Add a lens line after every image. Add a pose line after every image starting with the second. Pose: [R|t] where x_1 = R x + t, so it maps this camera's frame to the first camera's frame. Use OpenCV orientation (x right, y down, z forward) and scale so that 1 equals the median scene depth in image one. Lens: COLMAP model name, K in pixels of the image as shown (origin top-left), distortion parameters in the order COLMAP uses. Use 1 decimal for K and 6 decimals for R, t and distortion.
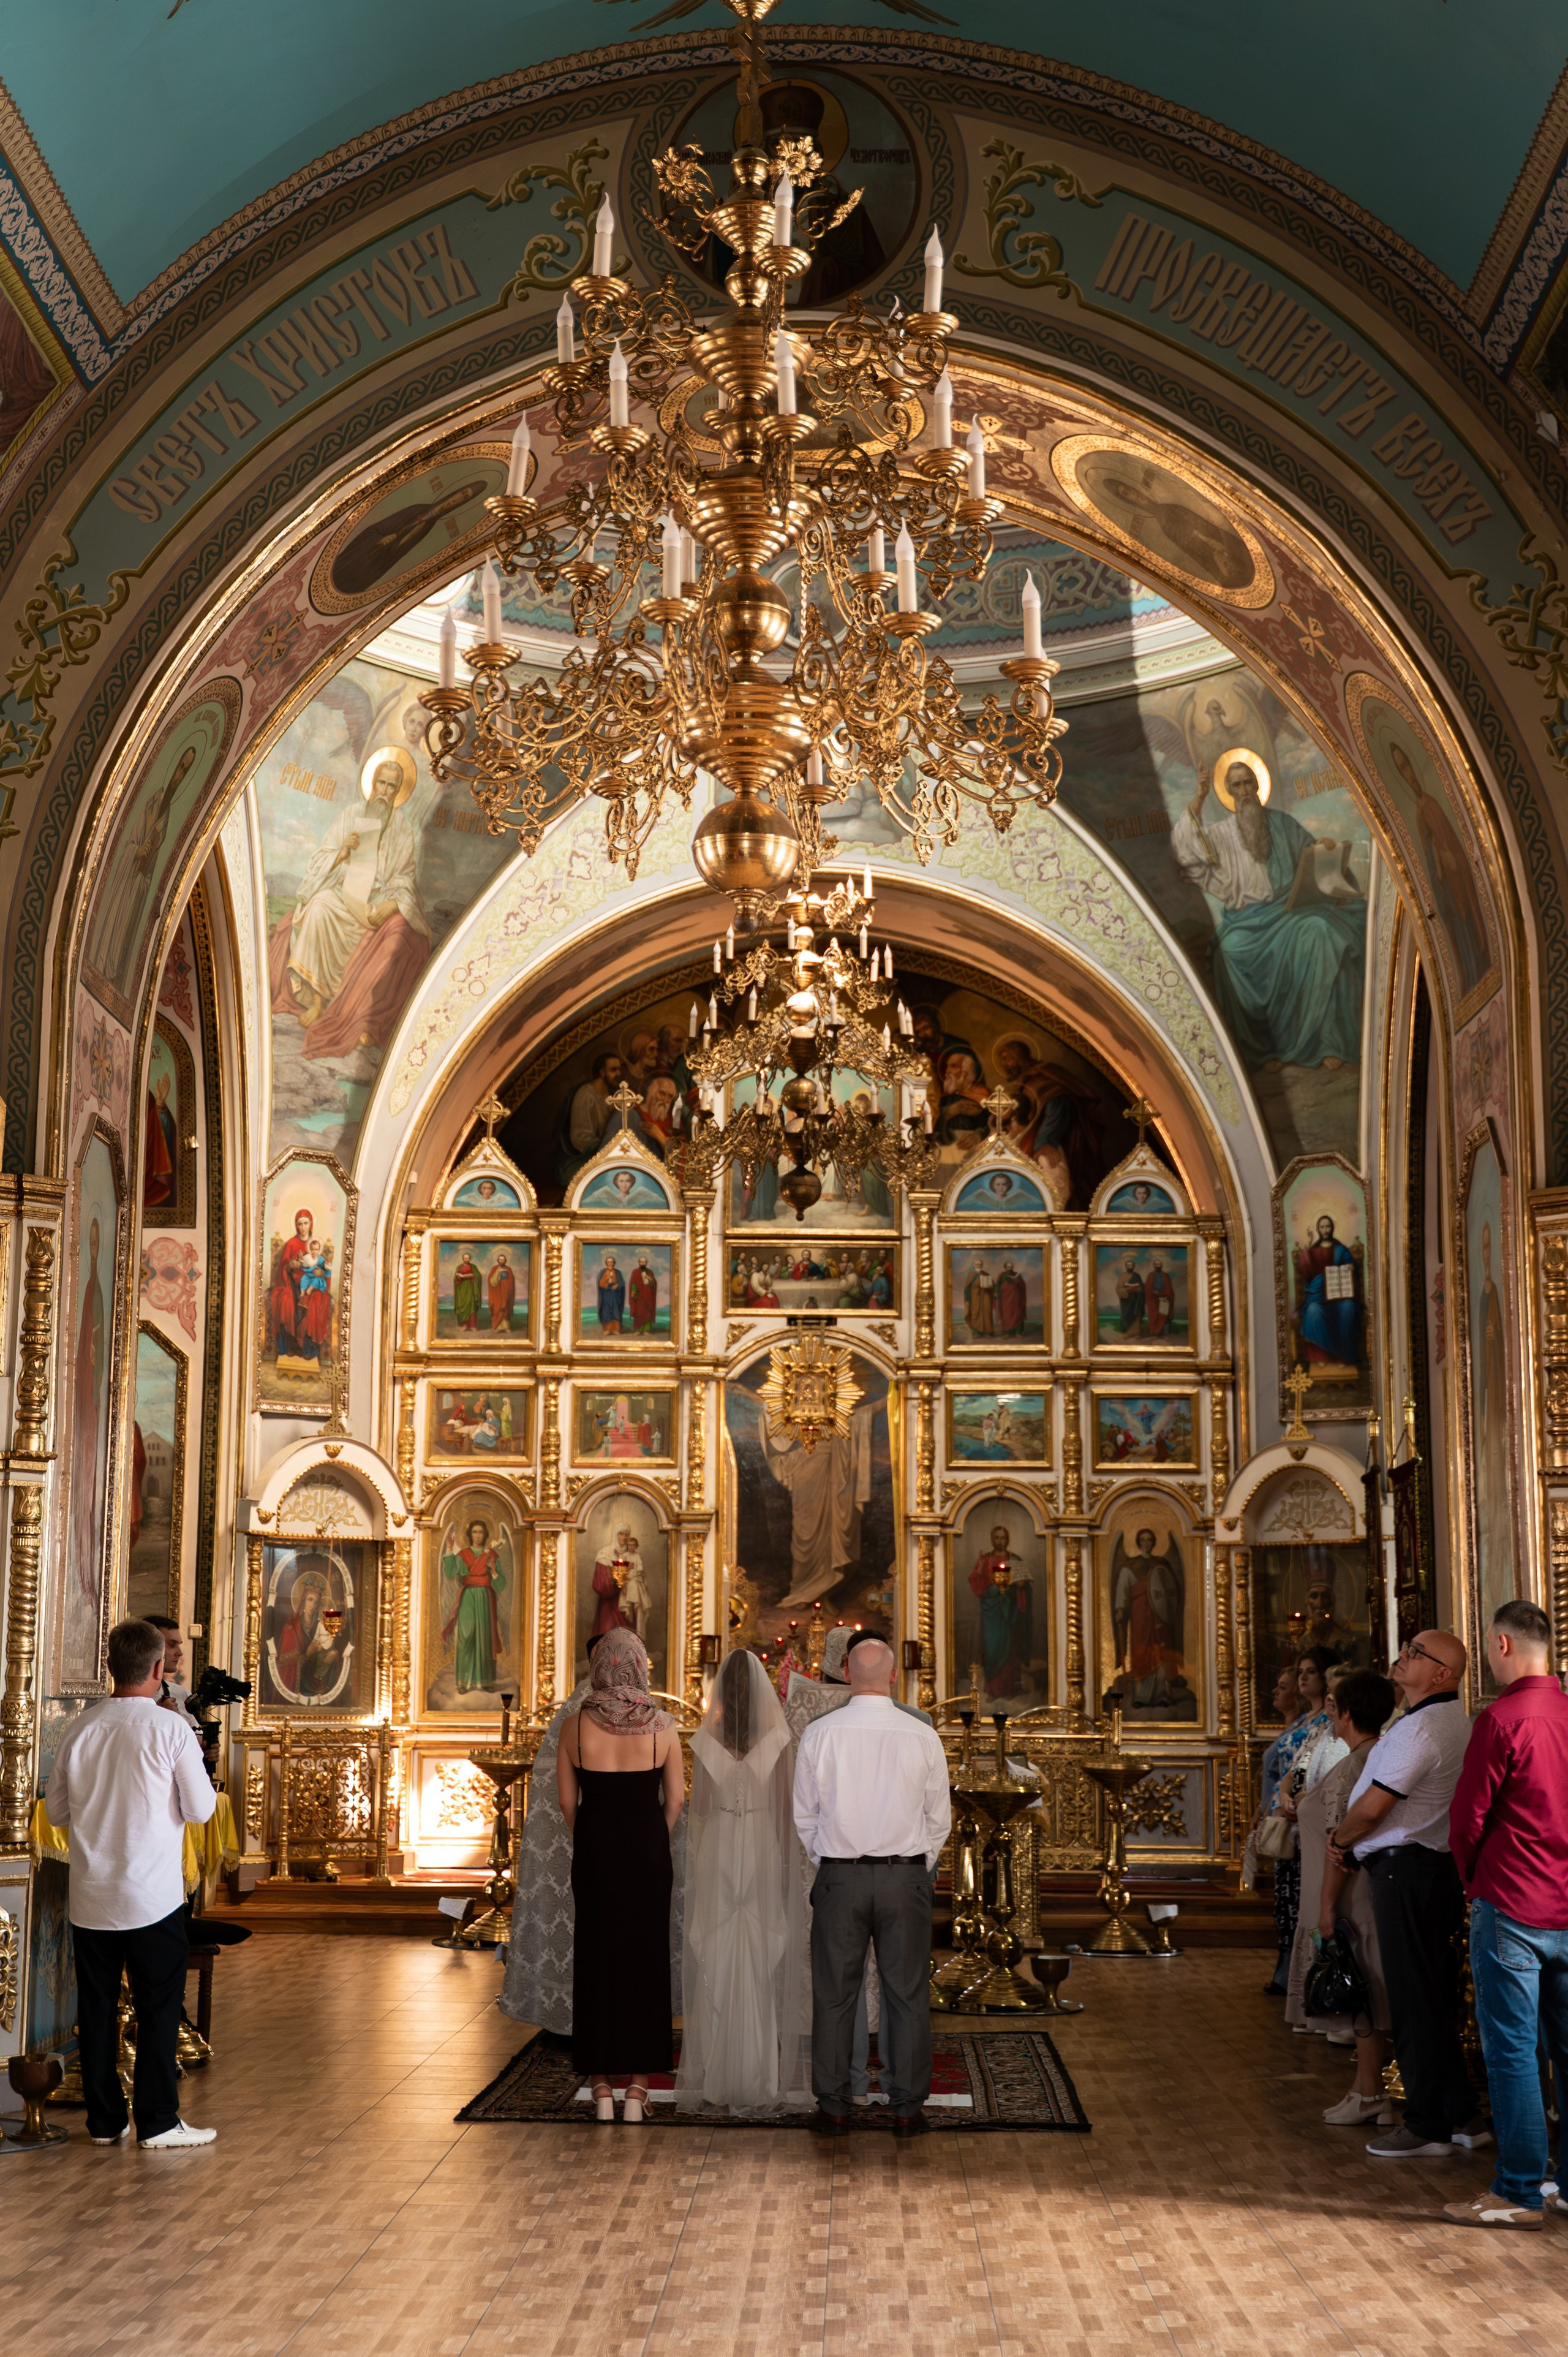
lens RADIAL K [[2818.2, 0, 760.9], [0, 2818.2, 1157.9], [0, 0, 1]] dist [-0.002164, 0.000000]
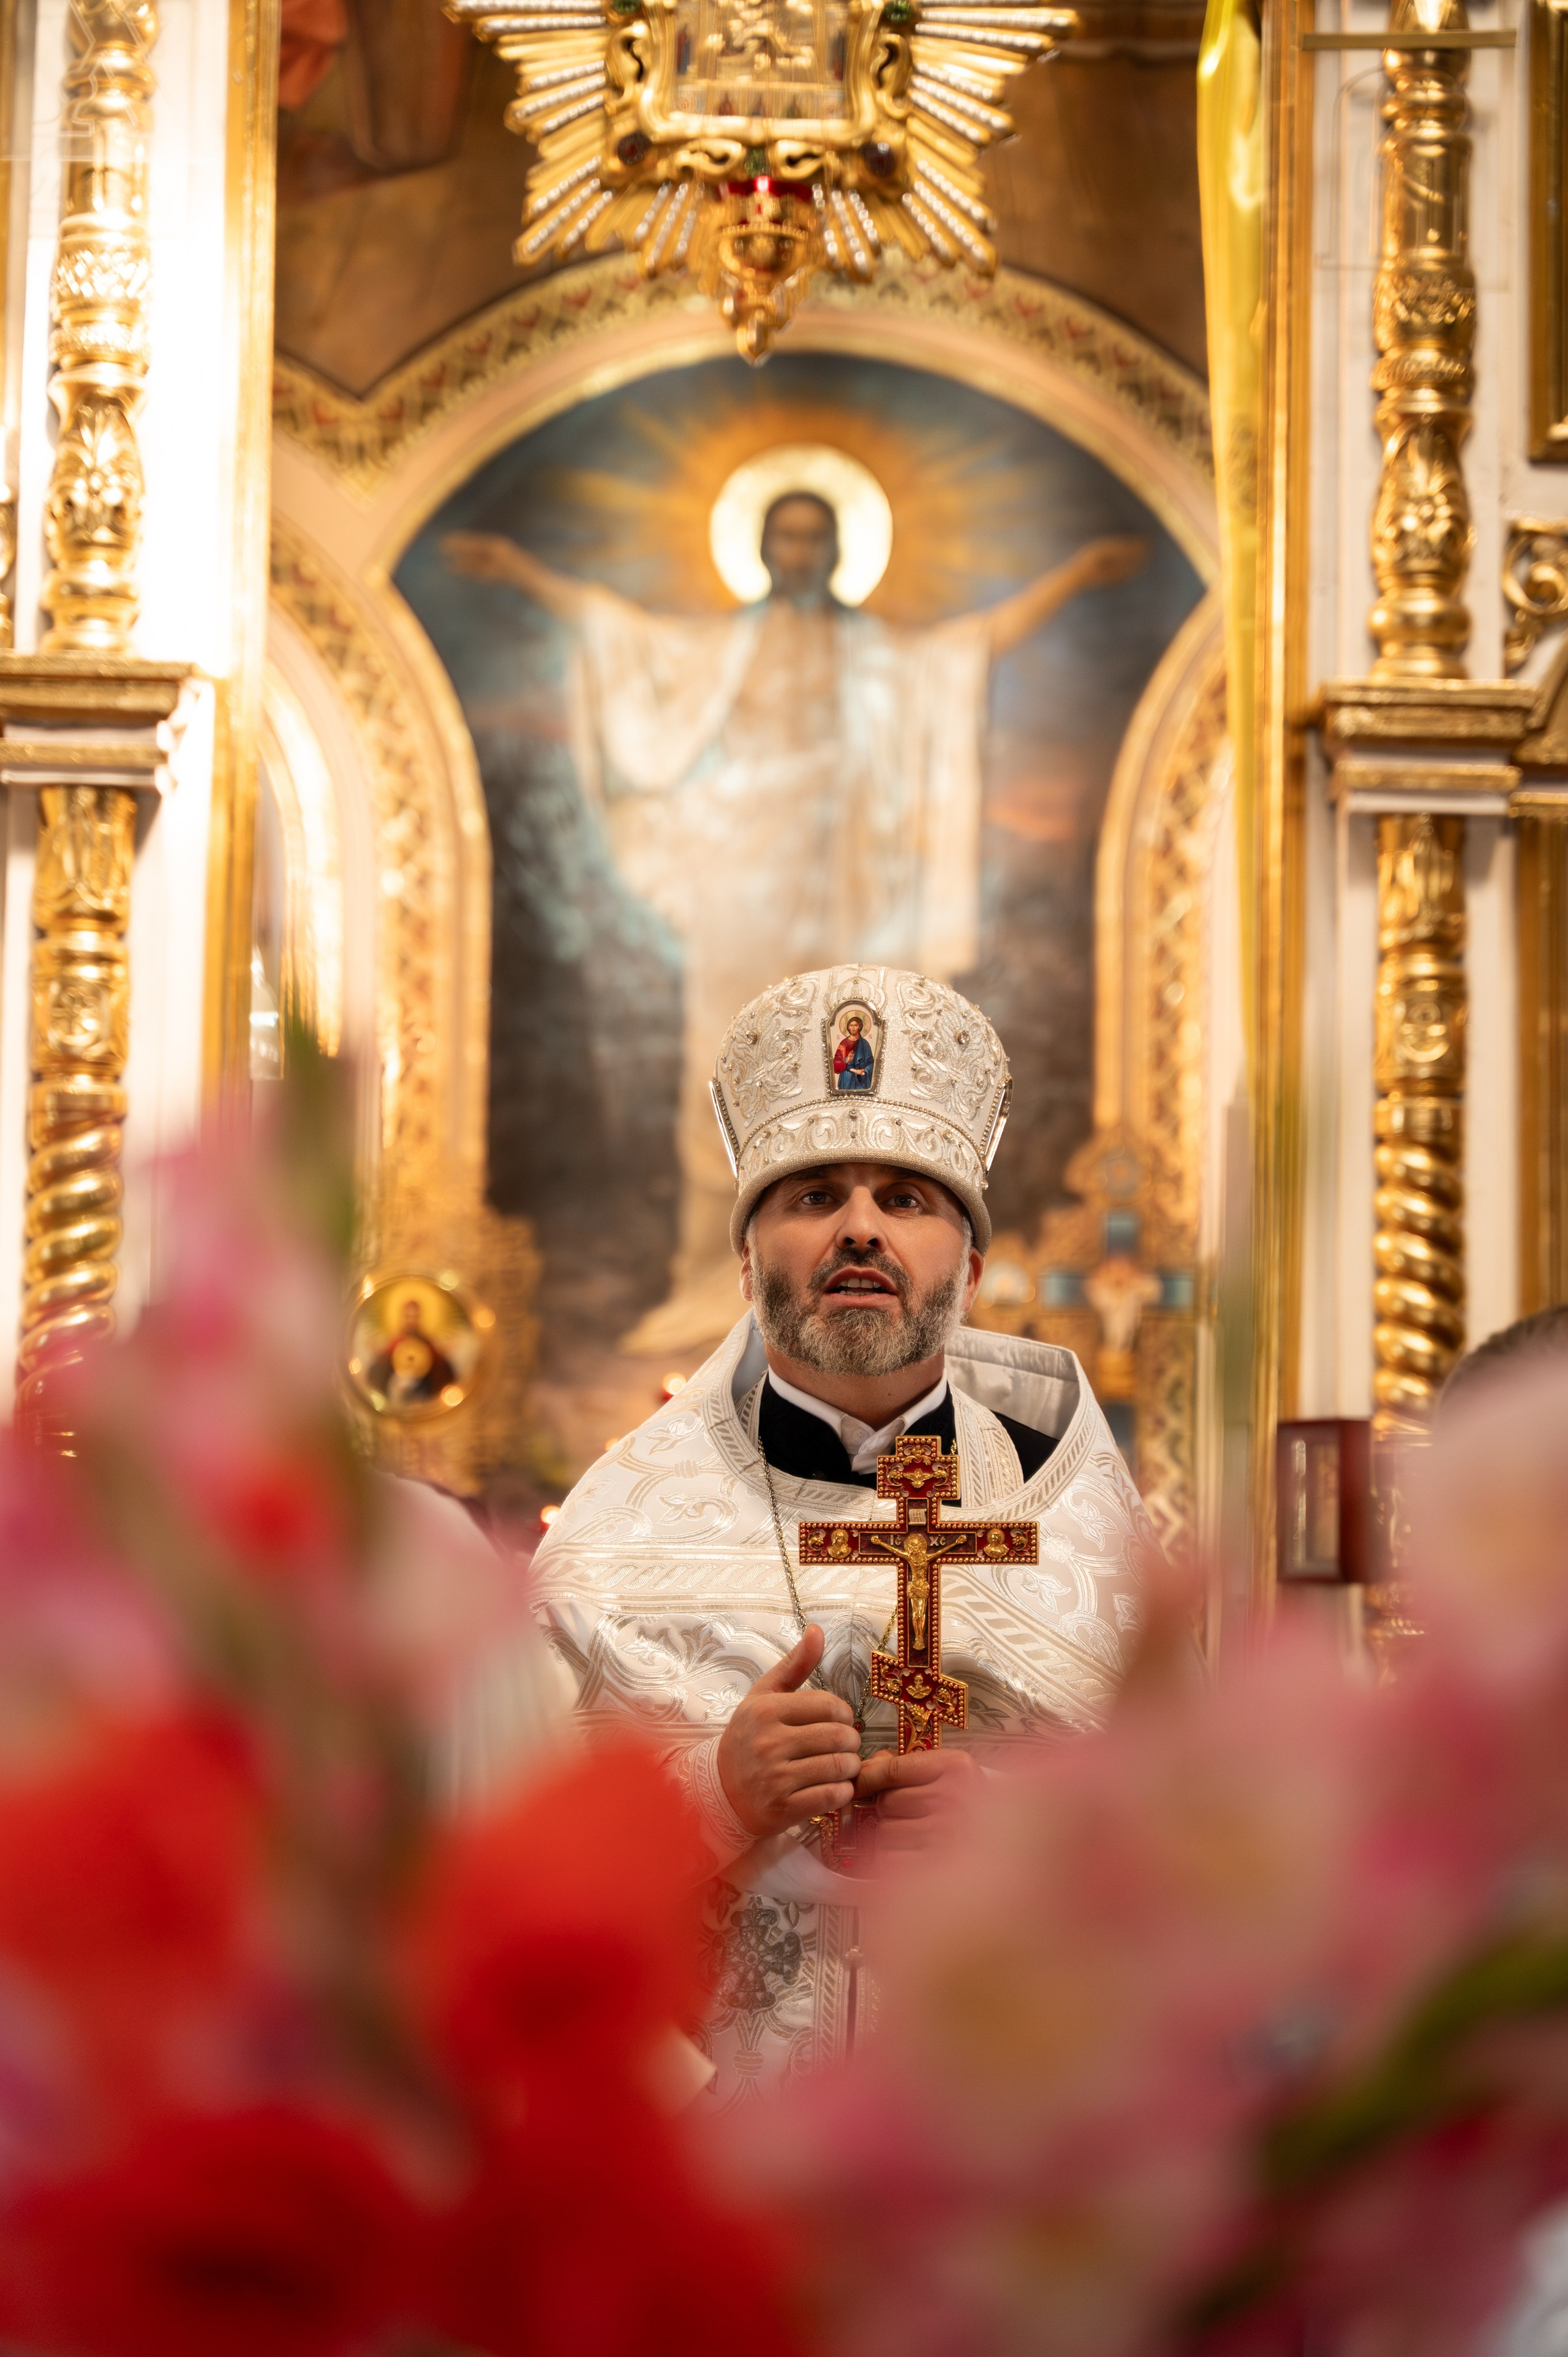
lens RADIAL K [[5053.9, 0, 782.0], [0, 5053.9, 1075.0], [0, 0, 1]] dist [-0.009656, 0.000000]
pose [[0.999637, 0.012508, 0.023842, 0.012103], [-0.014412, 0.996575, 0.081427, 0.124301], [-0.022742, -0.081741, 0.996394, 0.687267]]
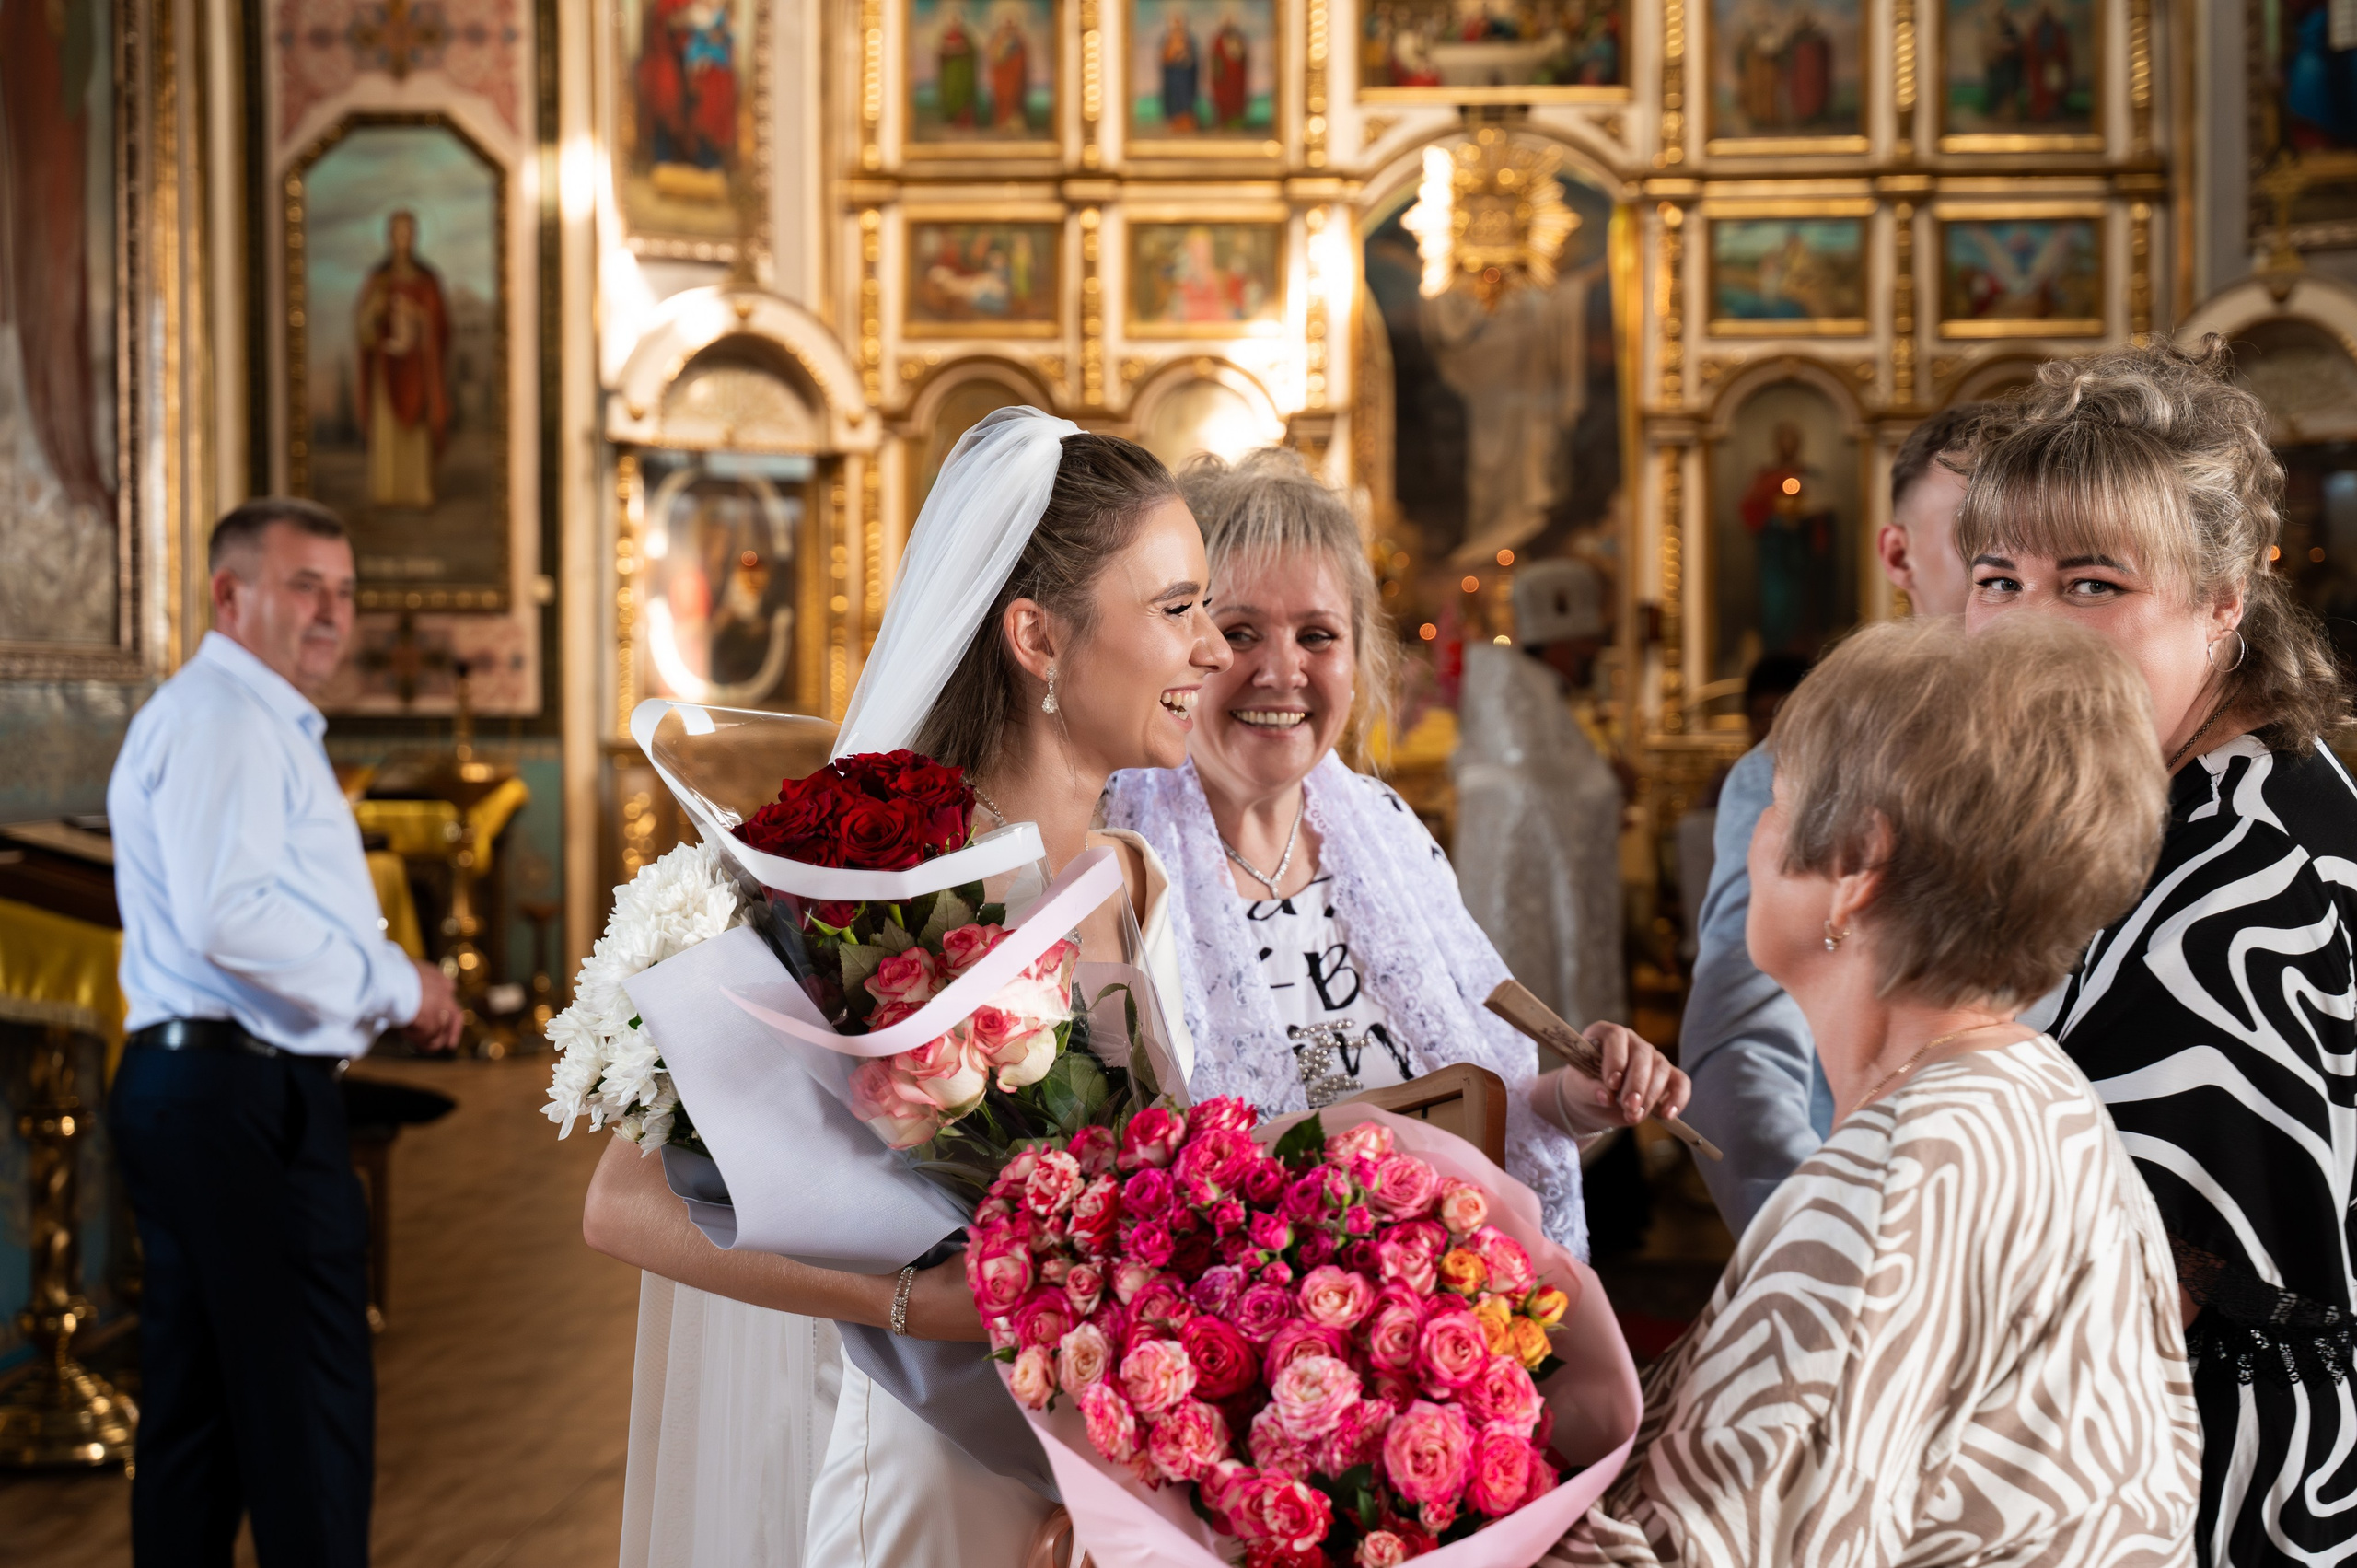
lens RADIAL K [[3433.3, 0, 1178.4], [0, 3433.3, 663.6], [0, 0, 1]] dist [-0.000865, 0.000000]
pose [[0.996988, -0.005183, -0.077380, 0.006450], [0.018946, 0.983809, 0.178216, 0.041914], [0.075204, -0.179146, 0.980944, 0.210417]]
